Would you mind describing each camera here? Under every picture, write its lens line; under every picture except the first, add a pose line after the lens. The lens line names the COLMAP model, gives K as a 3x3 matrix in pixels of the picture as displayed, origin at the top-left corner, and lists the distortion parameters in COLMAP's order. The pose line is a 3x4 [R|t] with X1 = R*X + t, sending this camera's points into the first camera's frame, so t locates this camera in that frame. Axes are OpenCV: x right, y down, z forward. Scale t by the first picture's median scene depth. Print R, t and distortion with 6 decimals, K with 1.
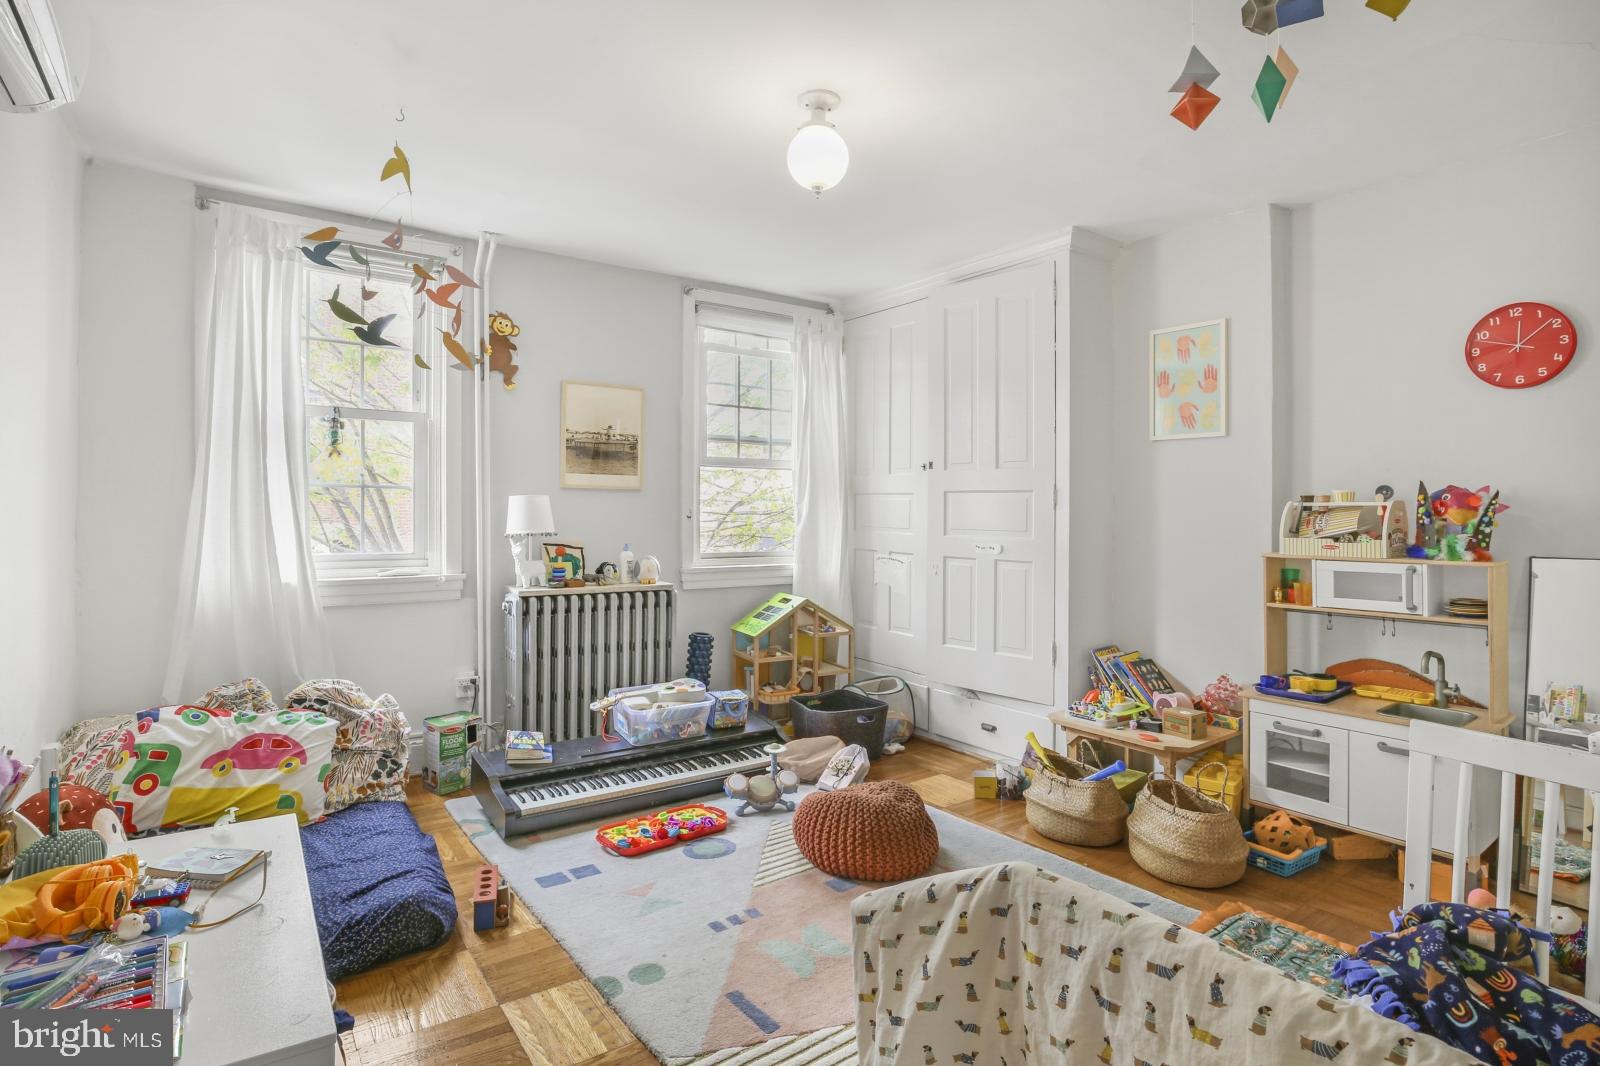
lens RADIAL K [[792.2, 0, 796.3], [0, 792.2, 529.2], [0, 0, 1]] dist [-0.024169, 0.002281]
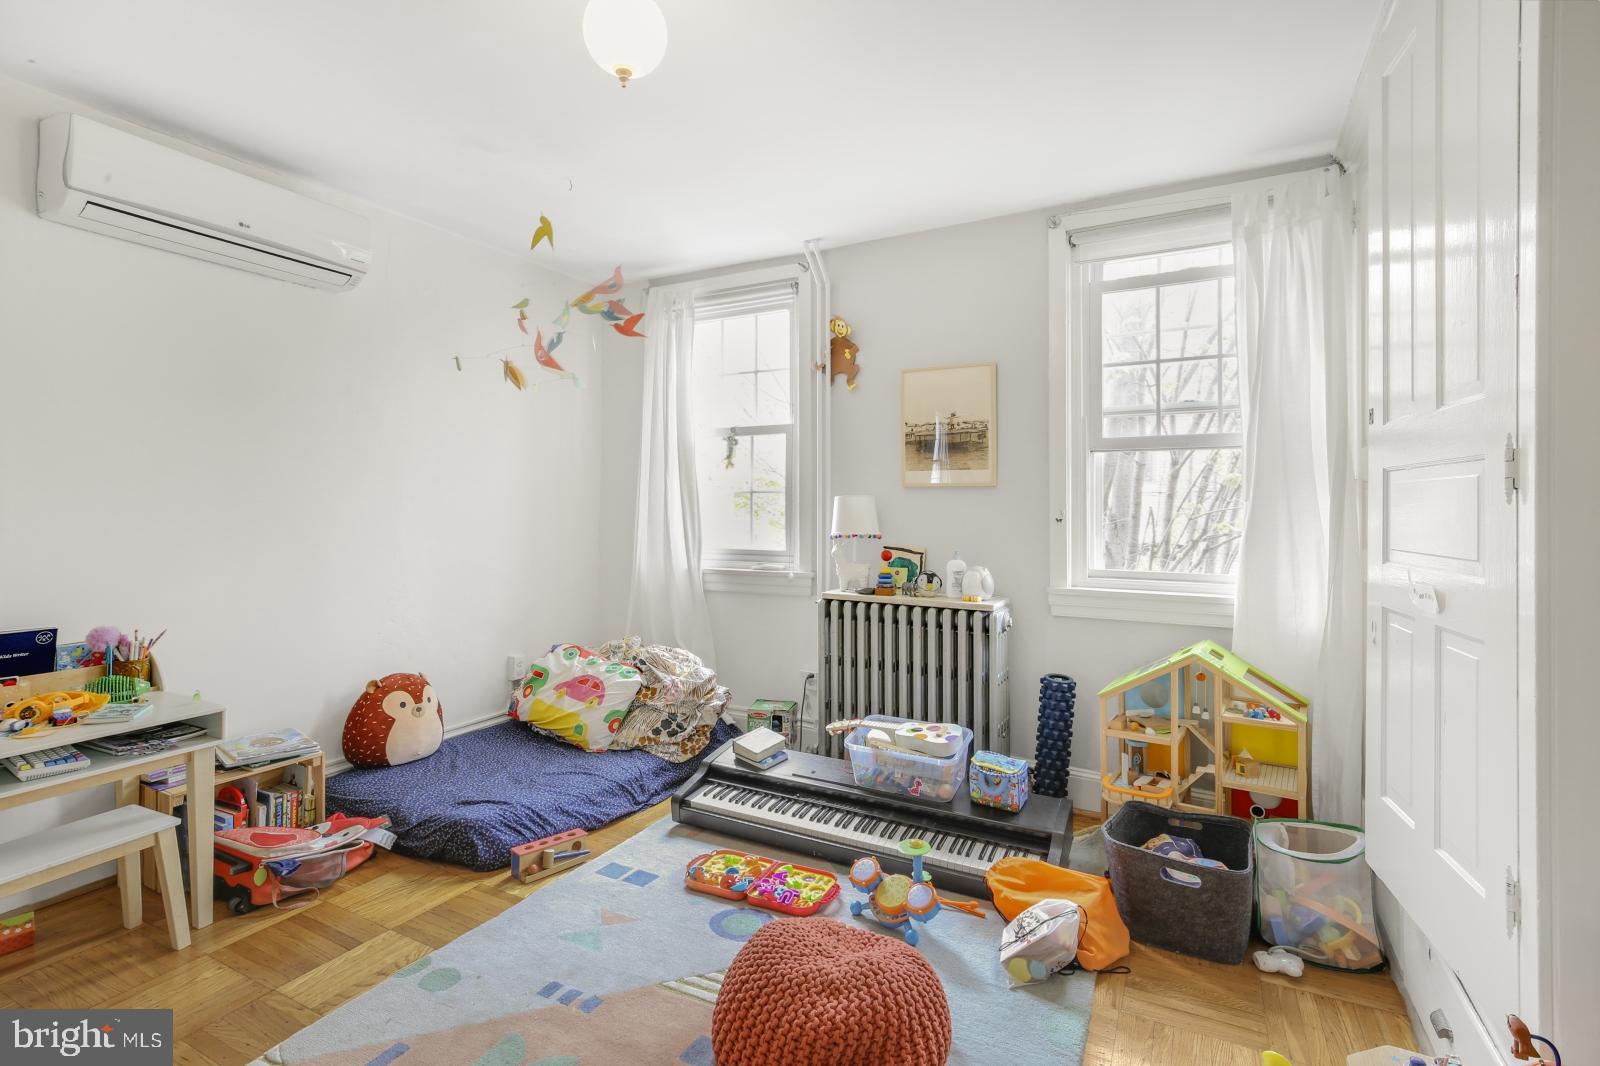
lens RADIAL K [[756.9, 0, 796.9], [0, 756.9, 517.9], [0, 0, 1]] dist [0.014578, 0.000227]
pose [[0.438690, 0.002466, -0.898635, 0.516461], [-0.022861, 0.999703, -0.008417, -0.007137], [0.898348, 0.024236, 0.438616, 0.582473]]
